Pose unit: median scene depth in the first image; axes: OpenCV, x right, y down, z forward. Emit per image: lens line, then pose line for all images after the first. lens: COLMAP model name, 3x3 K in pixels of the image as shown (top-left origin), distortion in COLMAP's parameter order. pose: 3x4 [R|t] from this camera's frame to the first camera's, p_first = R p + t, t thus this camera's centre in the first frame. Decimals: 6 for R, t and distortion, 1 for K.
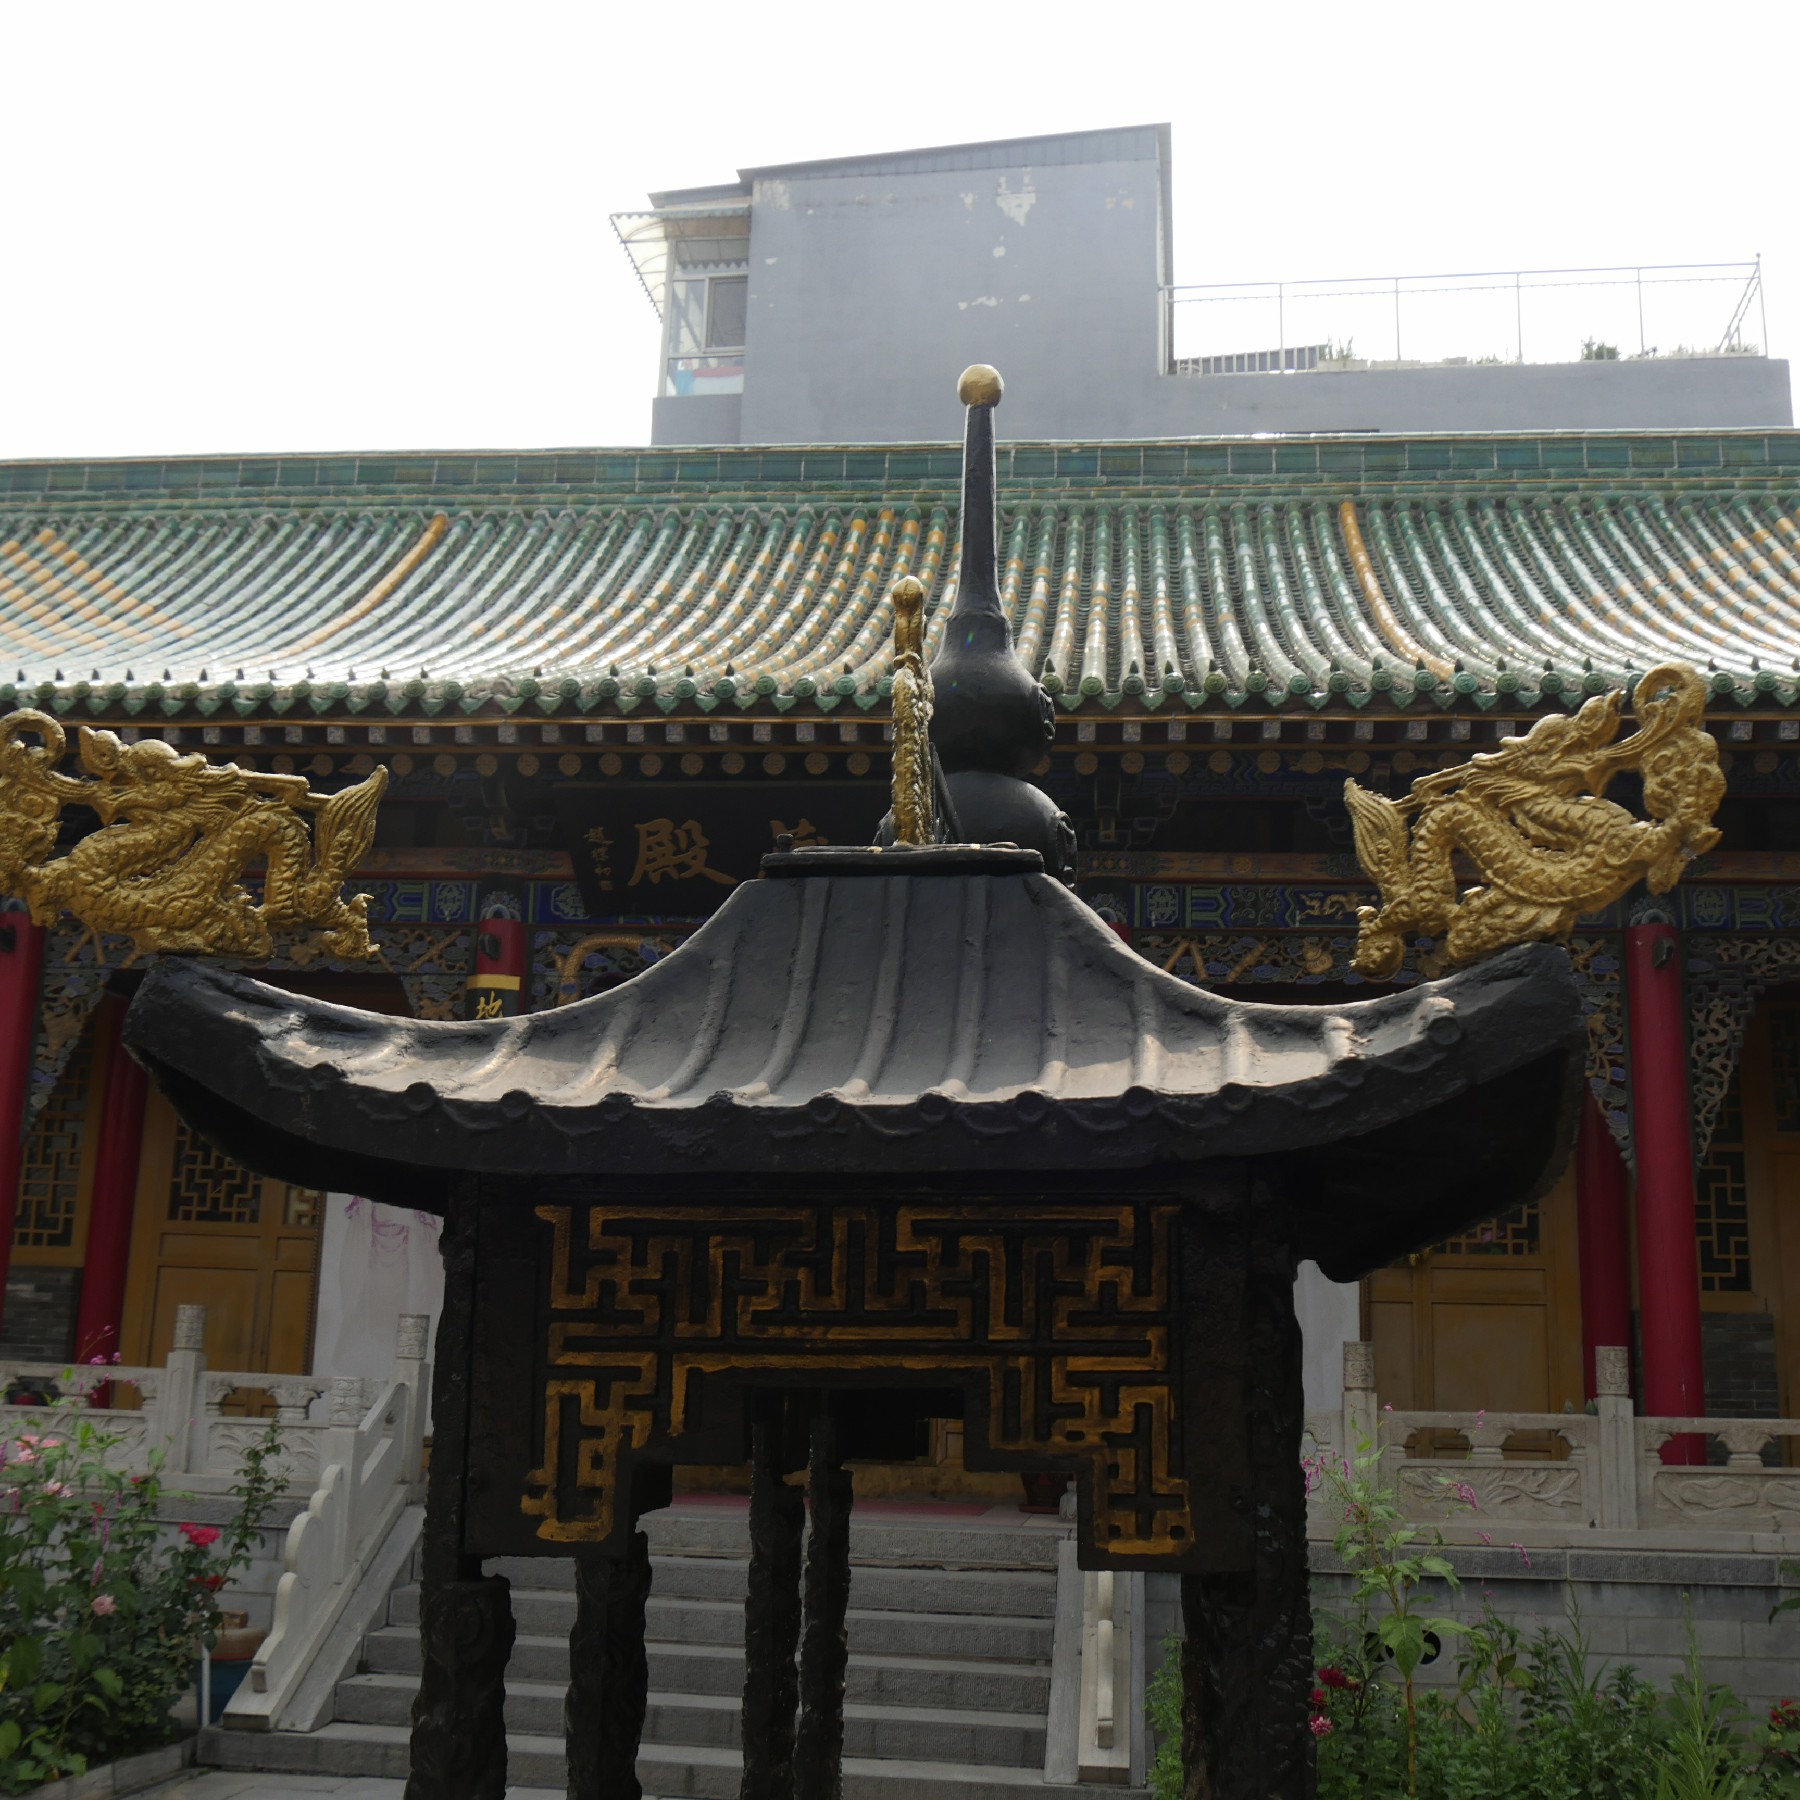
lens RADIAL K [[2108.5, 0, 931.7], [0, 2108.5, 926.3], [0, 0, 1]] dist [-0.048231, 0.024930]
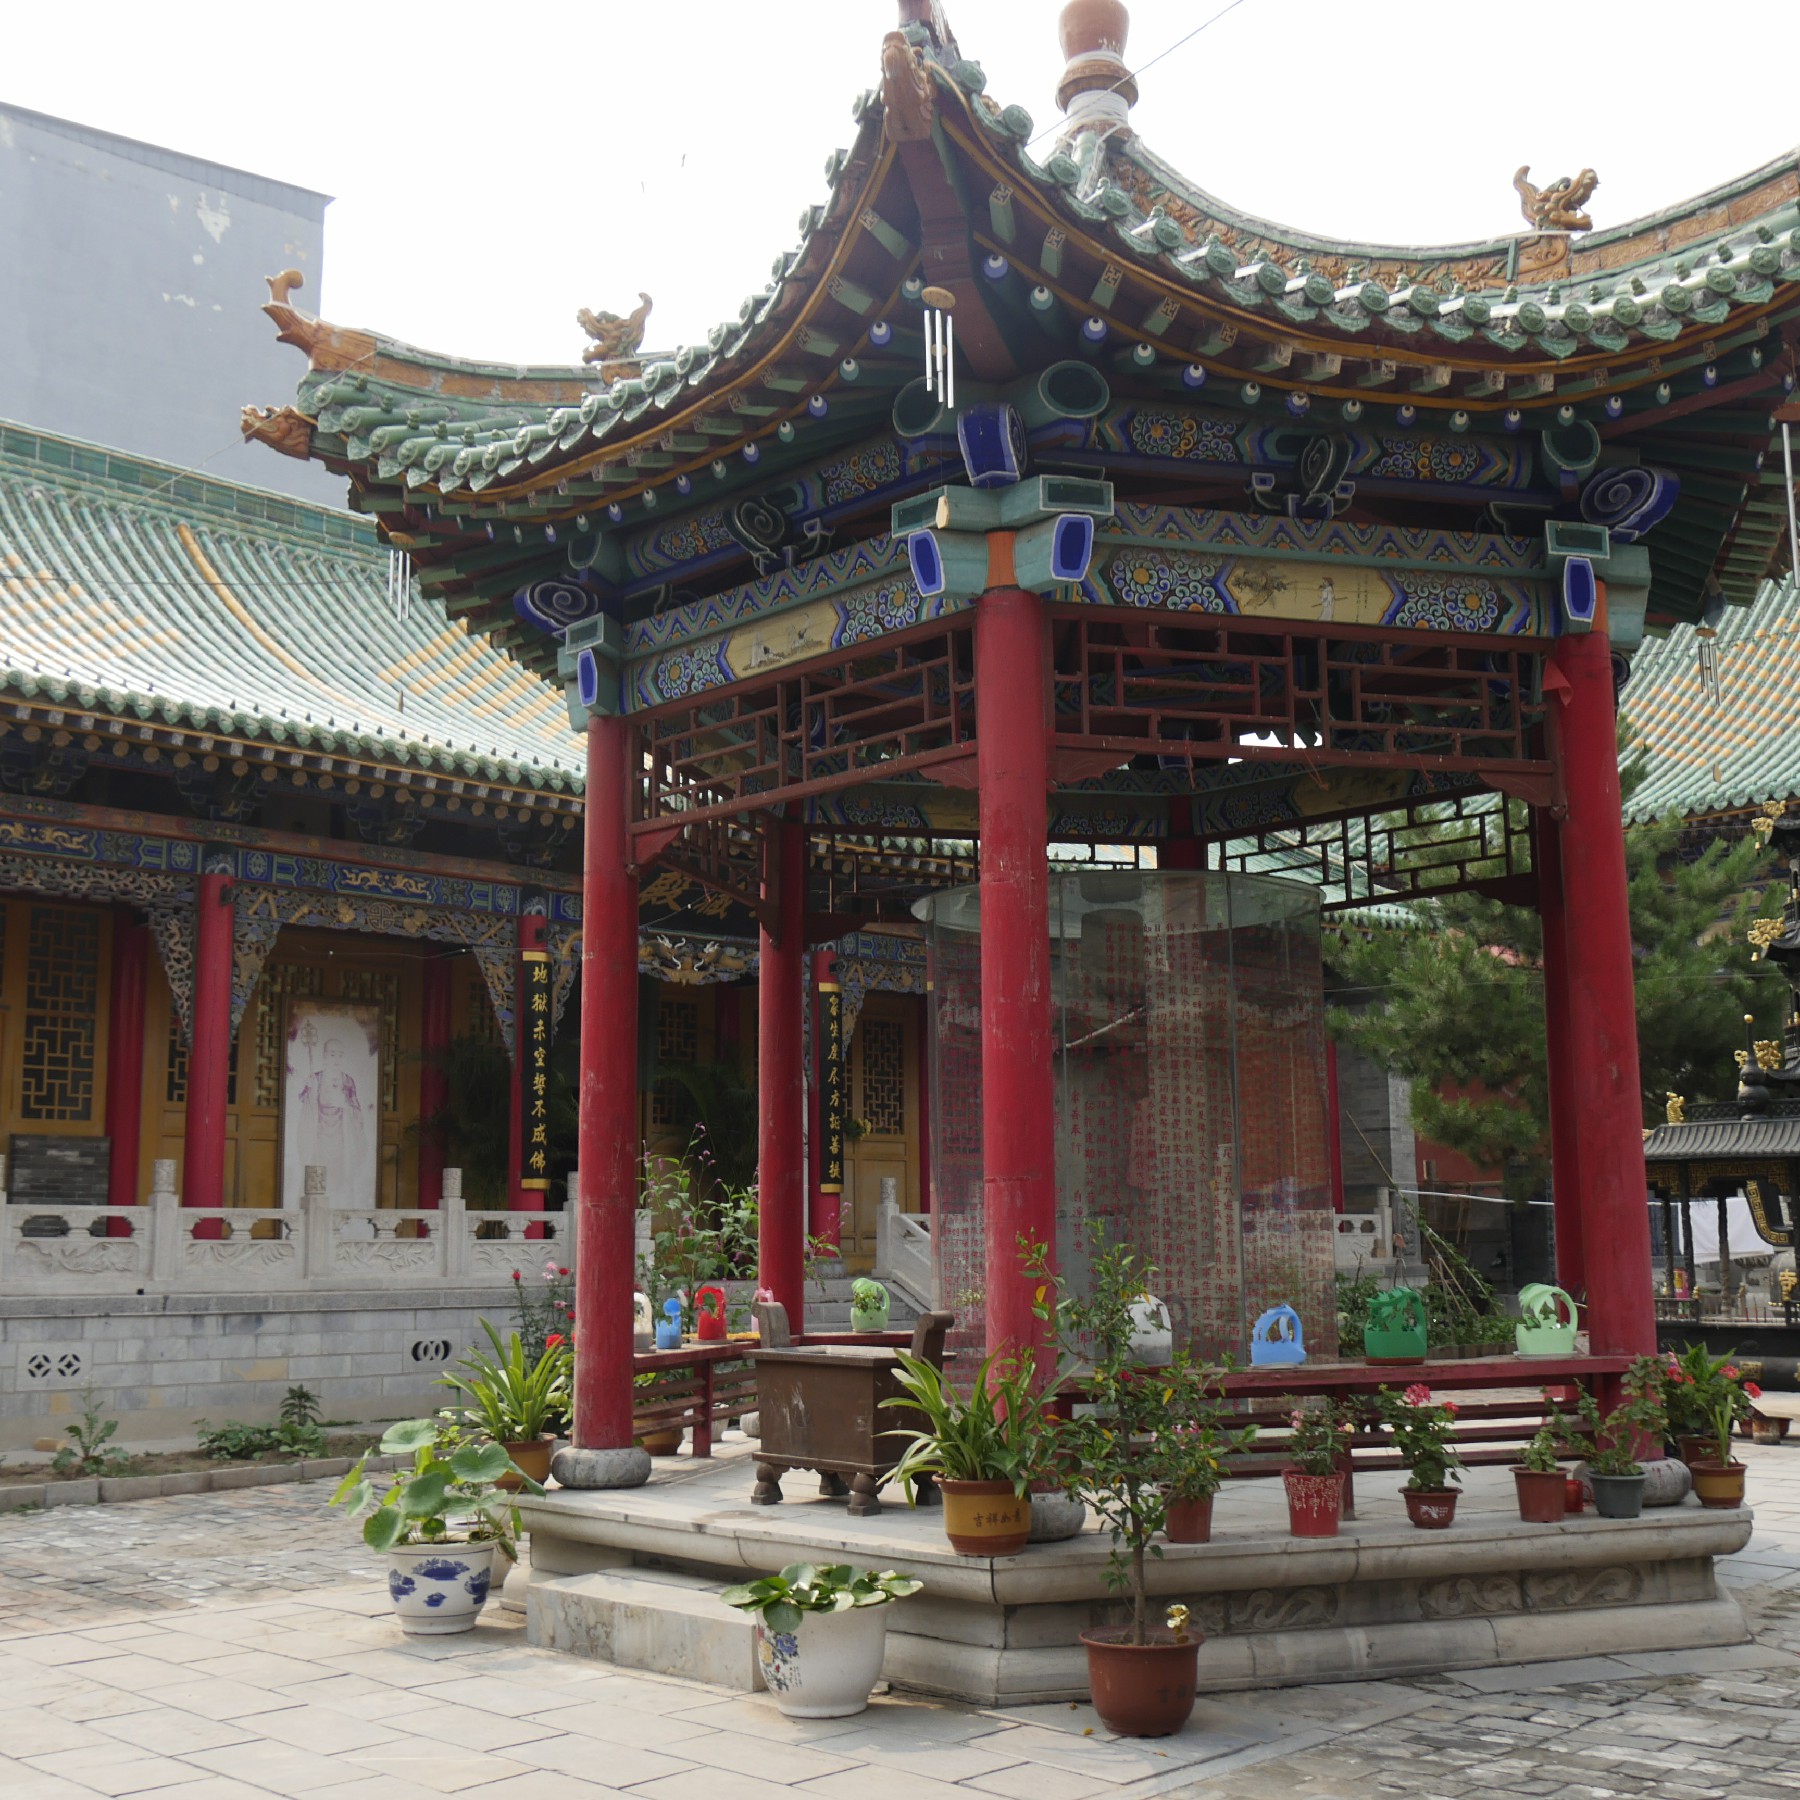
lens RADIAL K [[2083.3, 0, 905.5], [0, 2083.3, 962.6], [0, 0, 1]] dist [-0.008134, 0.000799]
pose [[0.636928, 0.066274, 0.768070, -1.068814], [-0.140141, 0.989652, 0.030819, -0.047789], [-0.758079, -0.127267, 0.639624, -0.156937]]
